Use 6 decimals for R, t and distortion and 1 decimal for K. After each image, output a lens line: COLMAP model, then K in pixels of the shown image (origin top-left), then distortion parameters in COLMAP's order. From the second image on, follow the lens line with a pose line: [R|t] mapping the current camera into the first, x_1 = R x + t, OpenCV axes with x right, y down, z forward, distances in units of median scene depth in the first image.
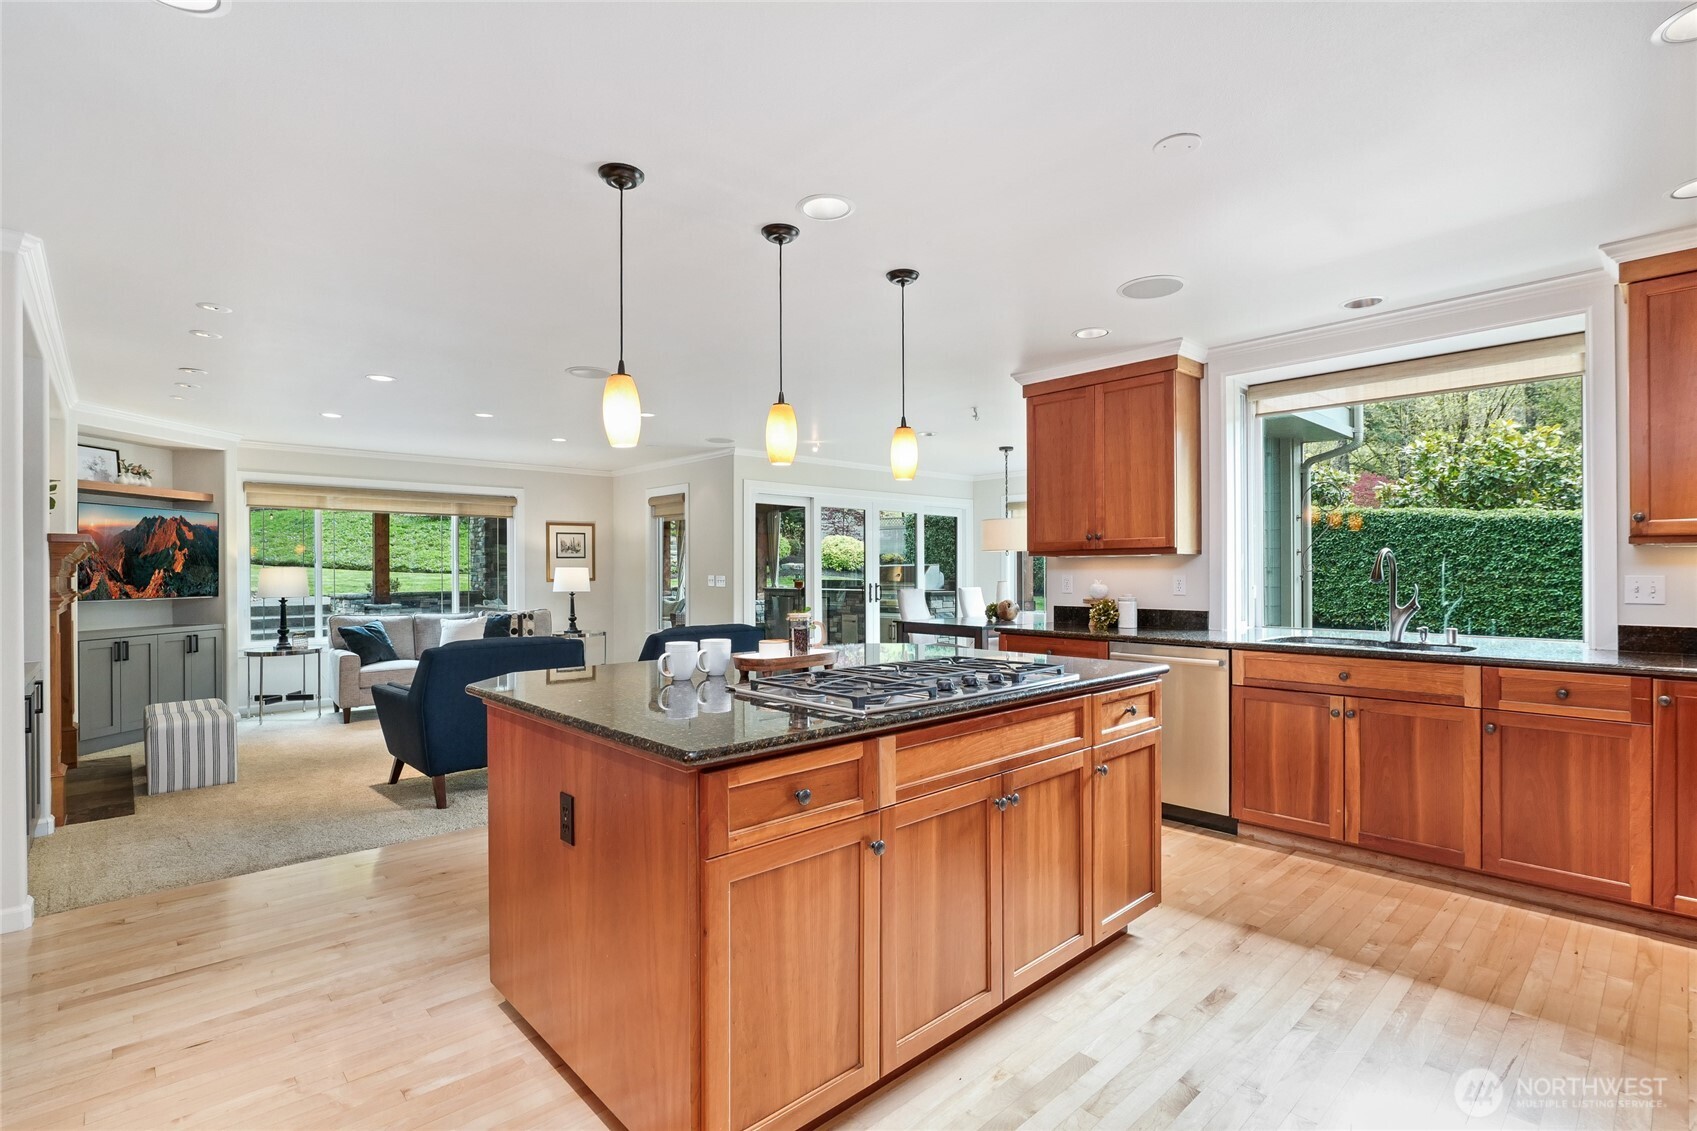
lens RADIAL K [[807.9, 0, 846.1], [0, 807.9, 569.8], [0, 0, 1]] dist [-0.003256, -0.000364]
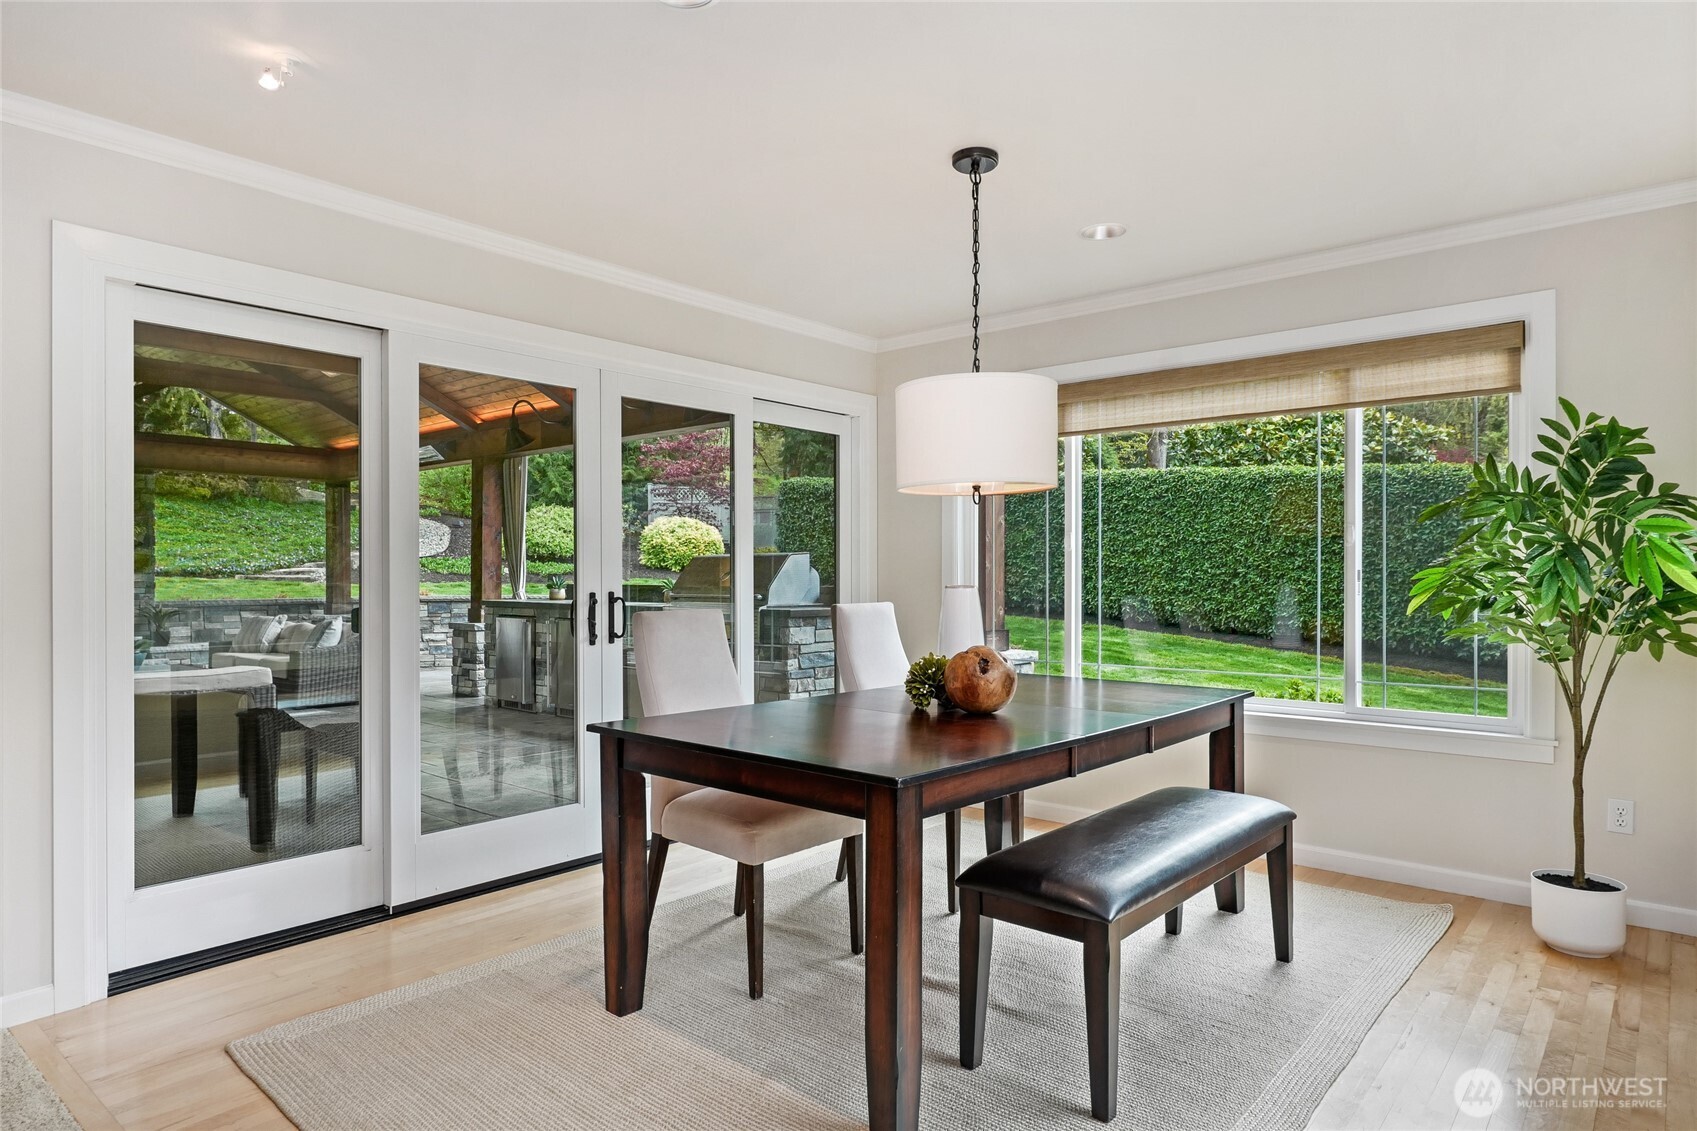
lens RADIAL K [[999.4, 0, 845.7], [0, 999.4, 571.8], [0, 0, 1]] dist [0.000895, 0.000033]
pose [[0.993118, 0.003044, 0.117082, 0.068956], [-0.002834, 0.999994, -0.001964, 0.006164], [-0.117088, 0.001619, 0.993120, 0.412866]]
